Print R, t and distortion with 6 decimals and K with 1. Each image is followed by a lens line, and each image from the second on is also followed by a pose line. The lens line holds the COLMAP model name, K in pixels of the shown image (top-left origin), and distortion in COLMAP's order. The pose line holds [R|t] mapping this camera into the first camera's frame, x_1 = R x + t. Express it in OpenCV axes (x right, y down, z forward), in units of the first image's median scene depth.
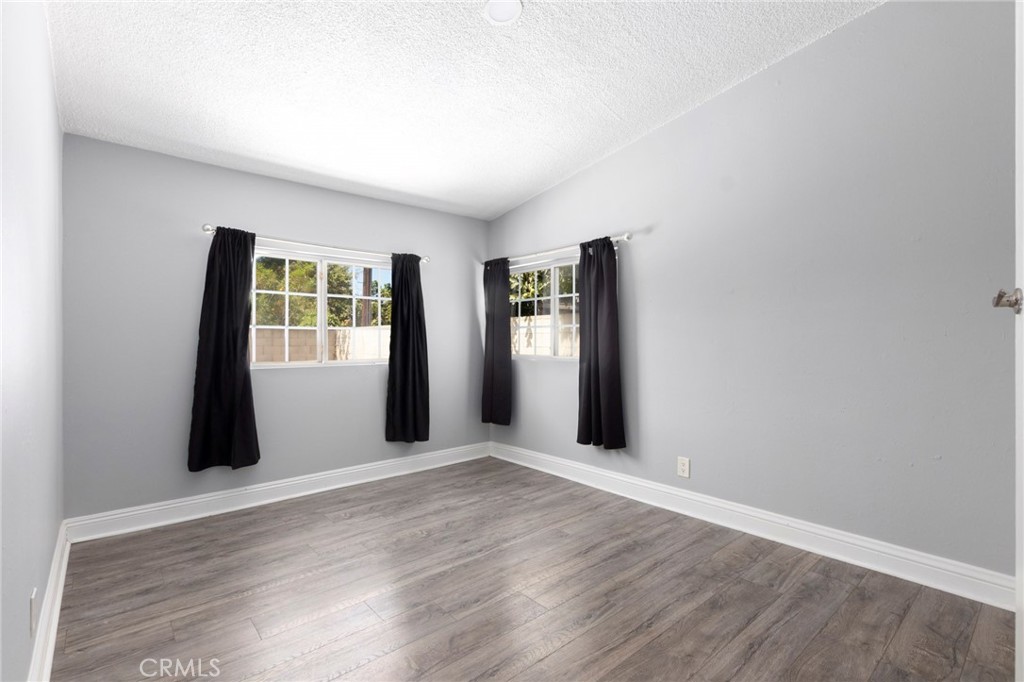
lens RADIAL K [[473.1, 0, 511.8], [0, 473.1, 340.1], [0, 0, 1]] dist [0.000606, 0.000117]
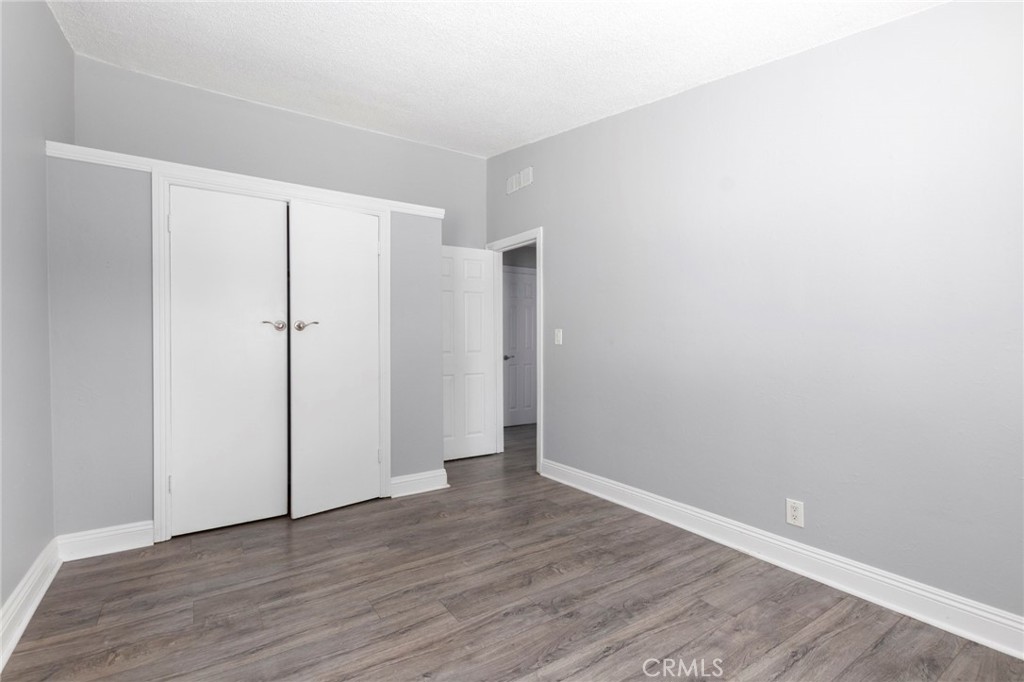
lens RADIAL K [[473.1, 0, 511.4], [0, 473.1, 340.4], [0, 0, 1]] dist [0.000606, 0.000117]
pose [[-0.993137, 0.004095, 0.116886, -0.194362], [0.003955, 0.999991, -0.001423, 0.003332], [-0.116891, -0.000951, -0.993144, 1.918119]]
